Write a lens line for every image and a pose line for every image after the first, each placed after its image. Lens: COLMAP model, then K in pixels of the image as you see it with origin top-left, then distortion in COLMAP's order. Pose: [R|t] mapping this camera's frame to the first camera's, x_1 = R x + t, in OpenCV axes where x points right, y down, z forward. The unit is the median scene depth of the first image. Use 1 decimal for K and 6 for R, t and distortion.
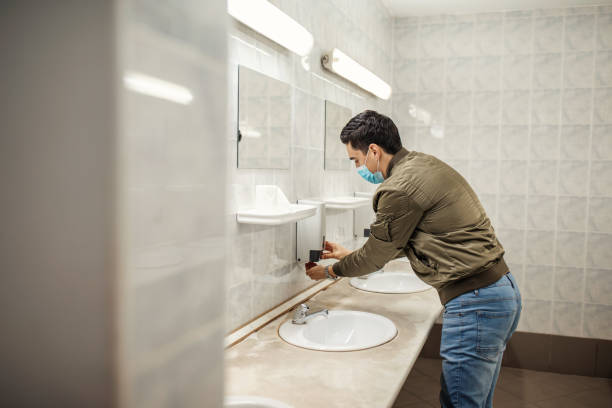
lens RADIAL K [[596.8, 0, 305.5], [0, 596.8, 204.3], [0, 0, 1]] dist [-0.004282, 0.003680]
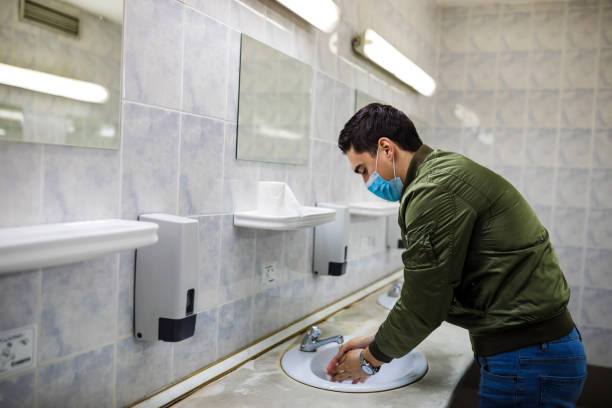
lens RADIAL K [[591.5, 0, 298.0], [0, 591.5, 208.5], [0, 0, 1]] dist [-0.009166, -0.022980]
pose [[0.995702, 0.033205, -0.086458, 0.030795], [-0.033745, 0.999419, -0.004789, 0.005778], [0.086248, 0.007685, 0.996244, 0.142411]]
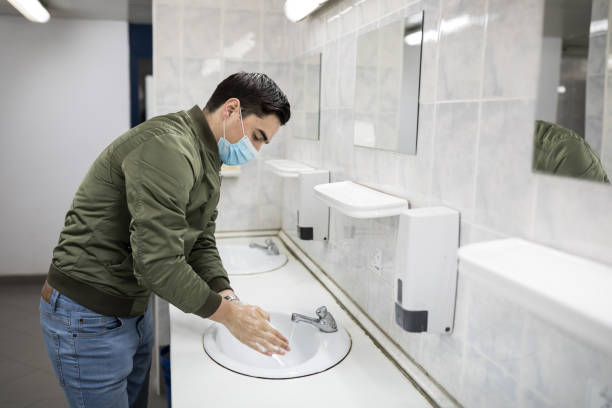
lens RADIAL K [[594.0, 0, 305.9], [0, 594.0, 205.5], [0, 0, 1]] dist [-0.005402, -0.009226]
pose [[-0.847812, 0.049945, -0.527939, 0.214618], [-0.055179, 0.981842, 0.181496, -0.069666], [0.527418, 0.183006, -0.829662, 0.919553]]
